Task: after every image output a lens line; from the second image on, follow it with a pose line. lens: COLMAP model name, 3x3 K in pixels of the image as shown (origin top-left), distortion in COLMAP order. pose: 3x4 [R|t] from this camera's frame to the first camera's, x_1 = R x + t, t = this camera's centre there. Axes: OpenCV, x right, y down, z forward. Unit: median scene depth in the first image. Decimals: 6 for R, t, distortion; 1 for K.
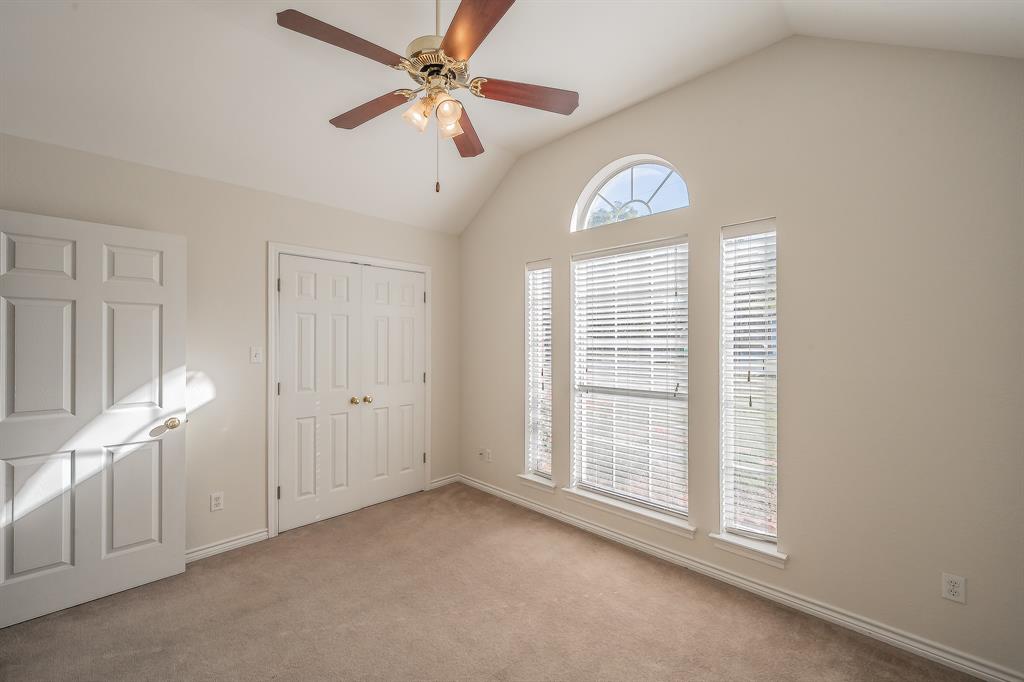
lens RADIAL K [[392.8, 0, 516.9], [0, 392.8, 342.9], [0, 0, 1]] dist [-0.003887, 0.000330]
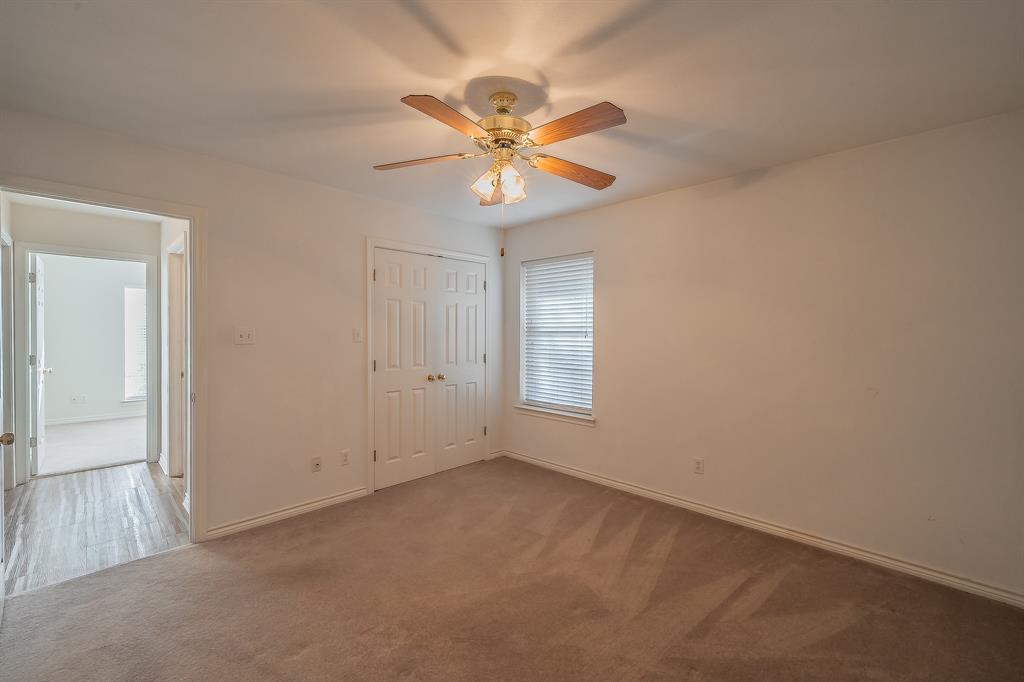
lens RADIAL K [[419.3, 0, 502.7], [0, 419.3, 332.1], [0, 0, 1]] dist [-0.001952, 0.000353]
pose [[0.999888, 0.014789, 0.002117, -0.238309], [-0.014808, 0.999849, 0.009074, 0.002566], [-0.001983, -0.009105, 0.999957, -0.226427]]
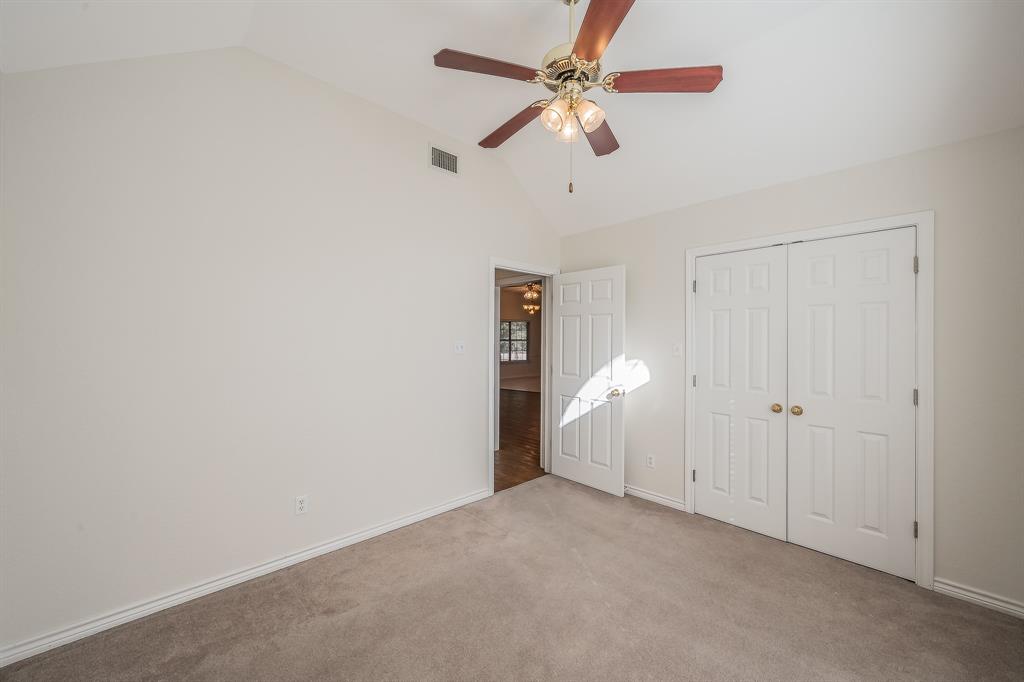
lens RADIAL K [[392.8, 0, 516.0], [0, 392.8, 338.4], [0, 0, 1]] dist [-0.003887, 0.000330]
pose [[-0.017061, 0.004828, -0.999843, 0.498140], [-0.002046, 0.999986, 0.004863, -0.006440], [0.999852, 0.002128, -0.017051, 0.517168]]
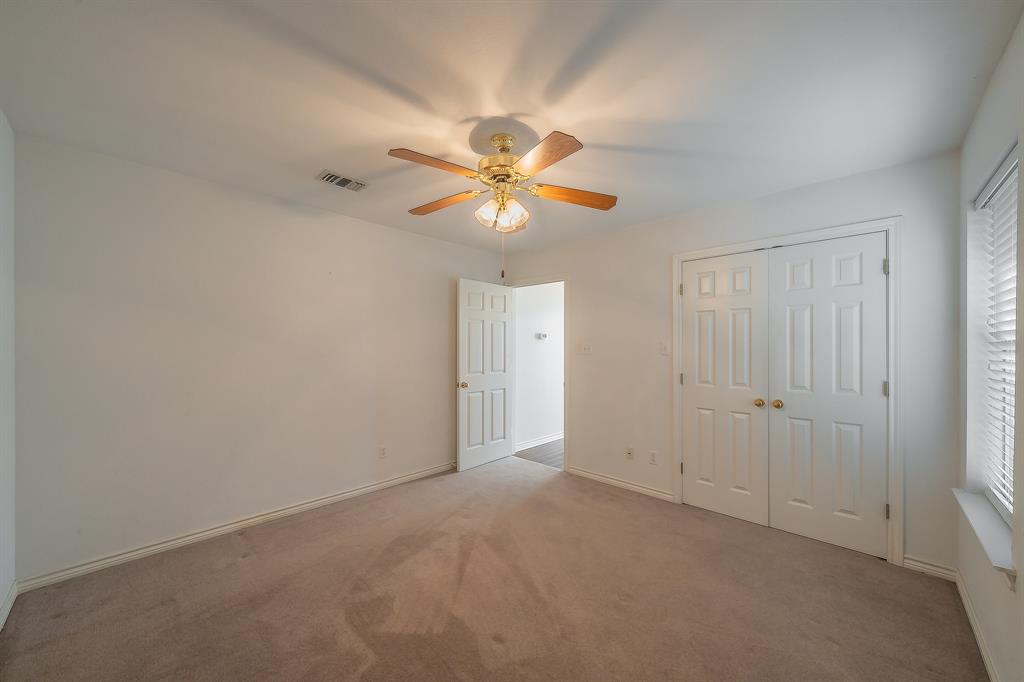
lens RADIAL K [[372.9, 0, 529.2], [0, 372.9, 341.5], [0, 0, 1]] dist [-0.001000, -0.000083]
pose [[0.055078, 0.005687, -0.998466, 0.466986], [0.012361, 0.999903, 0.006377, -0.005738], [0.998406, -0.012693, 0.055003, 0.487340]]
